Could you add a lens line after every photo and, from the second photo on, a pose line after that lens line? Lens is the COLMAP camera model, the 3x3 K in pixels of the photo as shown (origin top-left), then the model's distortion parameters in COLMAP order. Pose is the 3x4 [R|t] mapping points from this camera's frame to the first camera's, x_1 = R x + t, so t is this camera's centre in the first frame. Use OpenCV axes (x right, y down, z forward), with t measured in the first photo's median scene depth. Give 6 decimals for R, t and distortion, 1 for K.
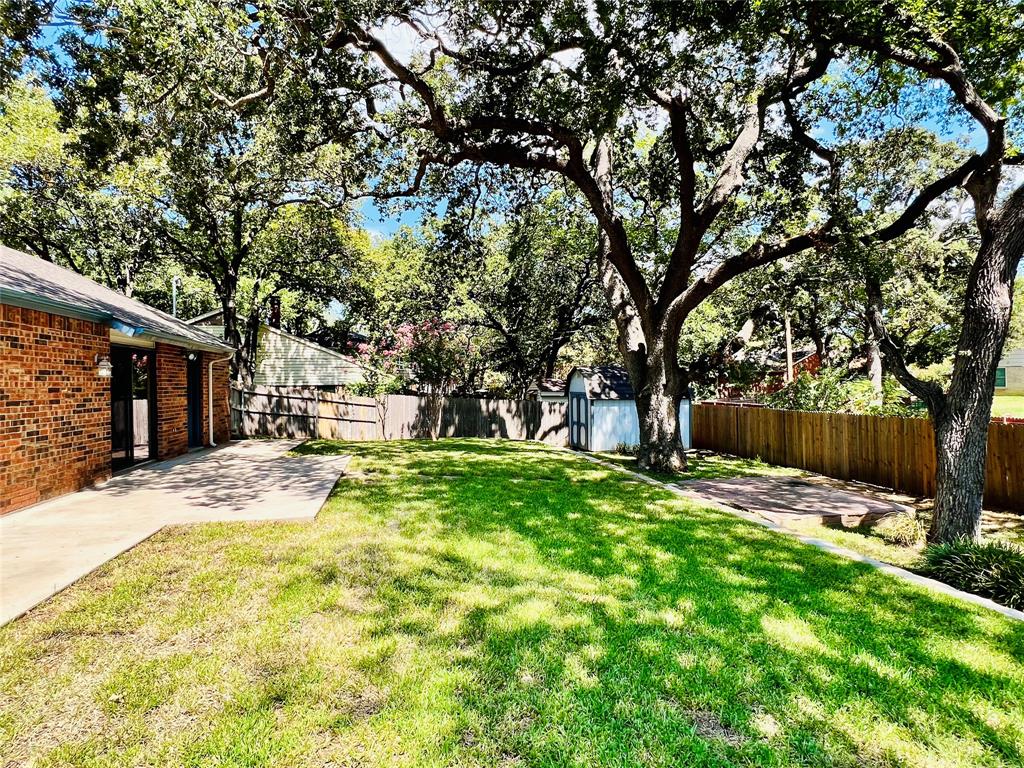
lens RADIAL K [[538.9, 0, 502.5], [0, 538.9, 382.7], [0, 0, 1]] dist [-0.006910, 0.003192]
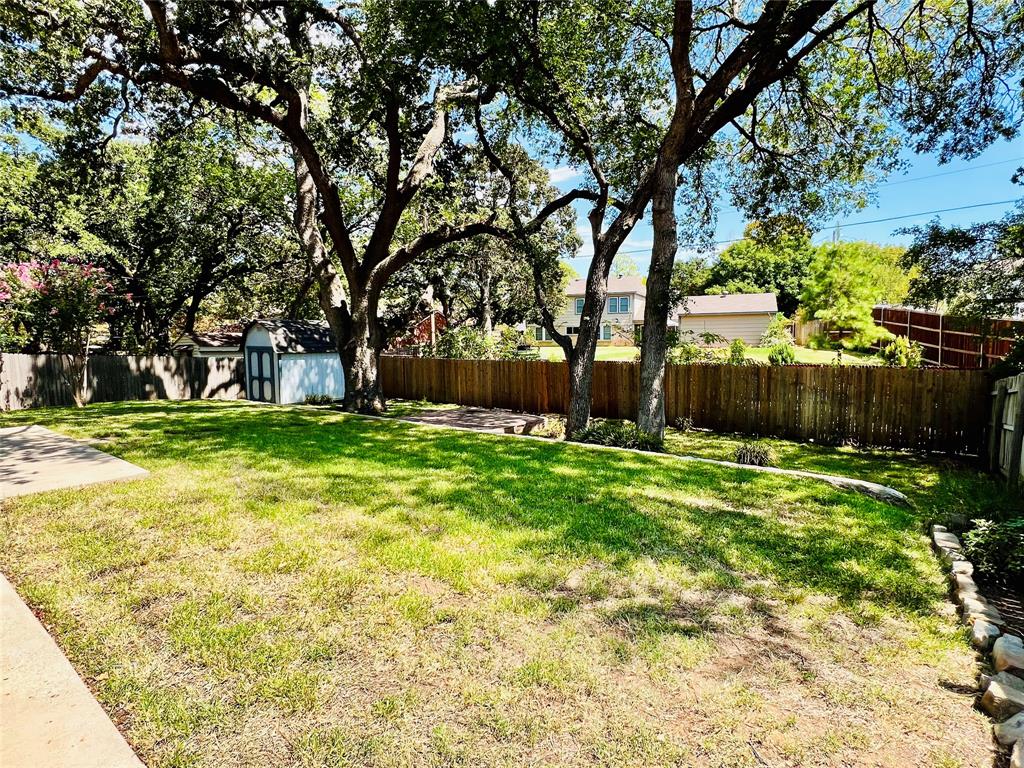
lens RADIAL K [[538.9, 0, 519.1], [0, 538.9, 383.2], [0, 0, 1]] dist [-0.006910, 0.003192]
pose [[0.752895, -0.054907, 0.655847, -0.157548], [-0.000323, 0.996483, 0.083796, 0.002260], [-0.658141, -0.063301, 0.750229, -0.052931]]
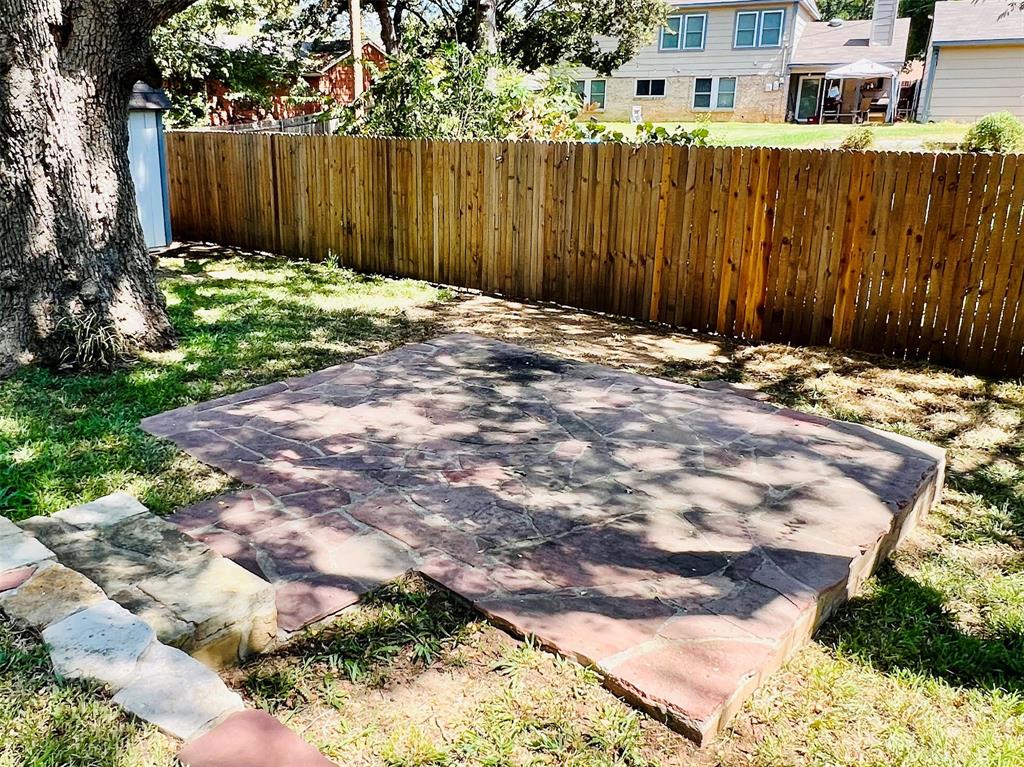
lens RADIAL K [[865.7, 0, 417.7], [0, 865.7, 360.6], [0, 0, 1]] dist [-0.009478, 0.004887]
pose [[0.811118, -0.153253, 0.564448, 0.138725], [-0.010359, 0.961146, 0.275846, 0.030304], [-0.584791, -0.229591, 0.778015, 0.414906]]
